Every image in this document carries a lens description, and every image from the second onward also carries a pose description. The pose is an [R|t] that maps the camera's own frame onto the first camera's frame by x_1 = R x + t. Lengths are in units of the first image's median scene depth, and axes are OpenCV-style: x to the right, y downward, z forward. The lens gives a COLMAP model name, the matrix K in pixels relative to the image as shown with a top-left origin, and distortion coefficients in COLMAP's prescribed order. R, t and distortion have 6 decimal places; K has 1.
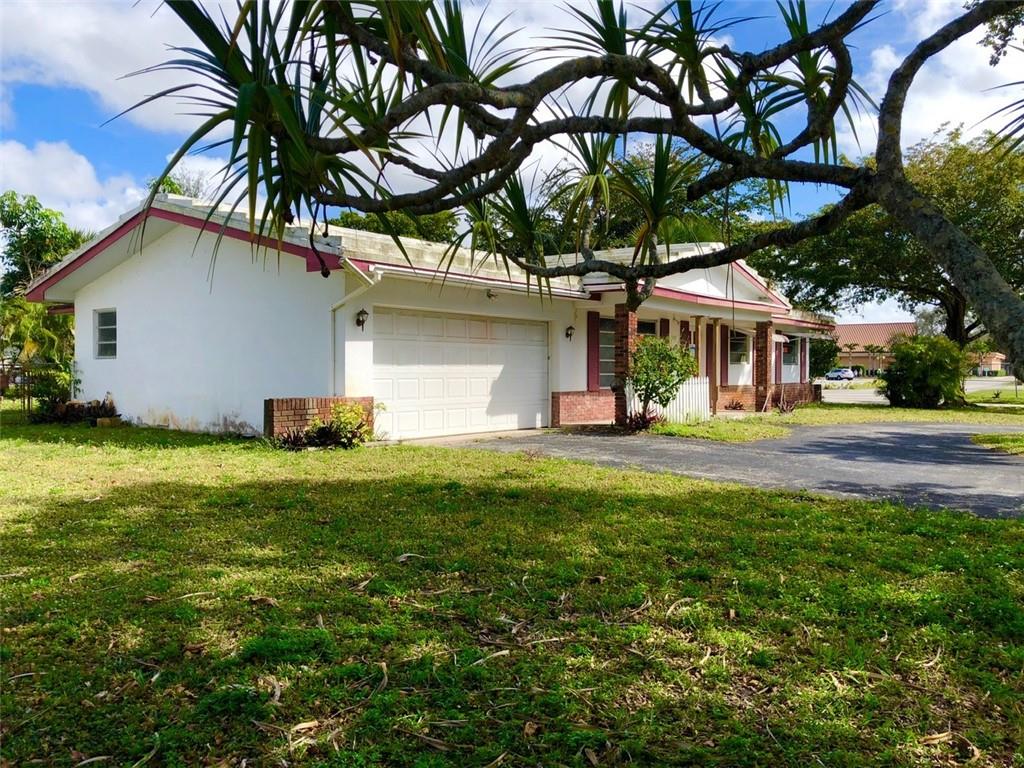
lens RADIAL K [[844.6, 0, 503.1], [0, 844.6, 377.6], [0, 0, 1]] dist [0.037203, -0.011127]
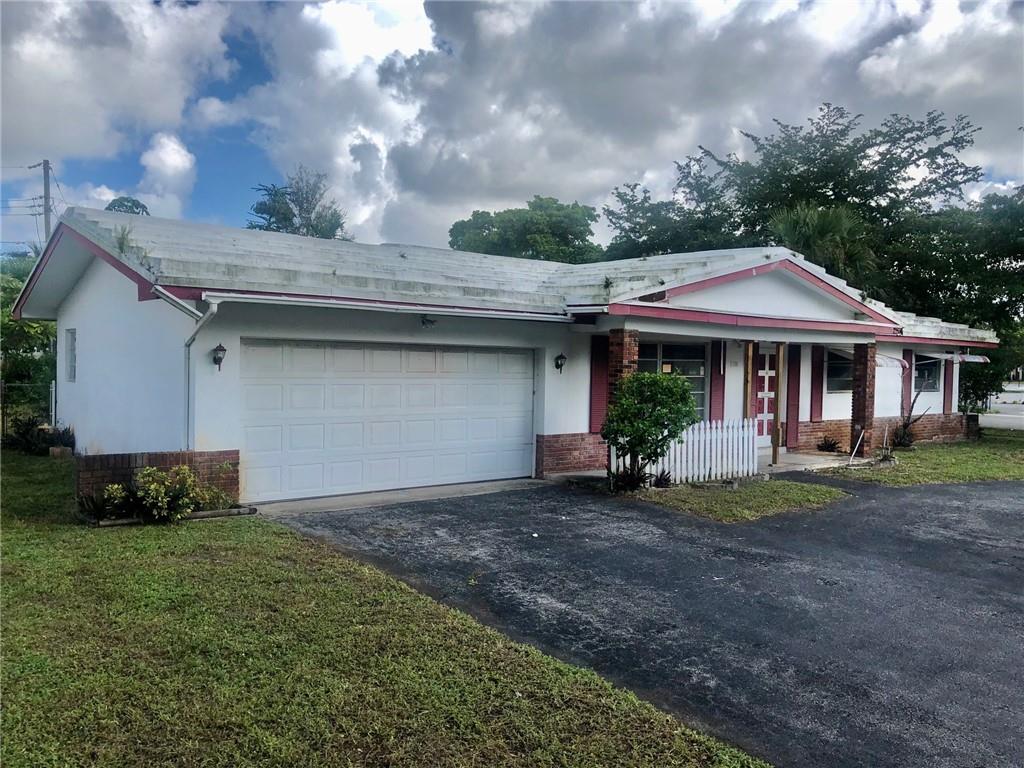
lens RADIAL K [[844.6, 0, 512.6], [0, 844.6, 384.5], [0, 0, 1]] dist [0.037203, -0.011127]
pose [[0.975003, 0.020906, -0.221208, 0.226941], [-0.017621, 0.999703, 0.016811, -0.047986], [0.221493, -0.012493, 0.975082, 0.208322]]
